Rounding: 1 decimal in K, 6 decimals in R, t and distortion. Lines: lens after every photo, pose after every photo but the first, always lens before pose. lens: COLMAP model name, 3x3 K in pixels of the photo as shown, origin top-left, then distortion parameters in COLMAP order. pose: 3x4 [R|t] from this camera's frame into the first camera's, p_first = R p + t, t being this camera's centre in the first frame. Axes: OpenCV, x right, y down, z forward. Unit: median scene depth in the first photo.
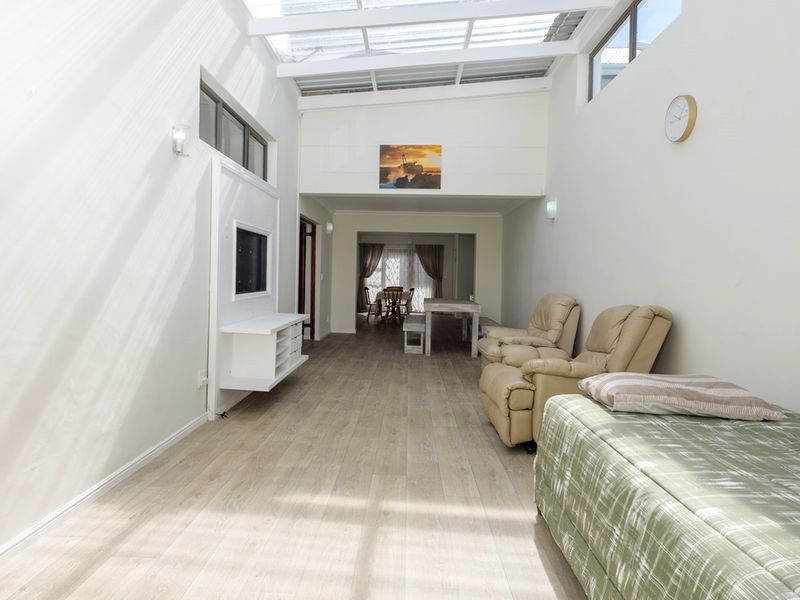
lens RADIAL K [[454.3, 0, 389.9], [0, 454.3, 299.4], [0, 0, 1]] dist [0.000172, 0.000377]
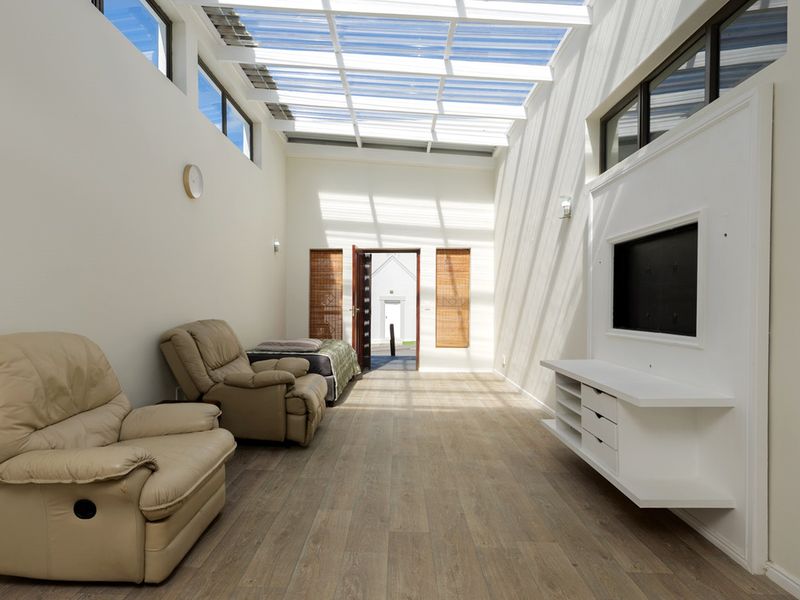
lens RADIAL K [[454.3, 0, 389.9], [0, 454.3, 299.4], [0, 0, 1]] dist [0.000172, 0.000377]
pose [[-0.998969, -0.038647, -0.023840, 0.083340], [-0.039754, 0.998063, 0.047863, -0.096241], [0.021944, 0.048761, -0.998569, 2.059468]]
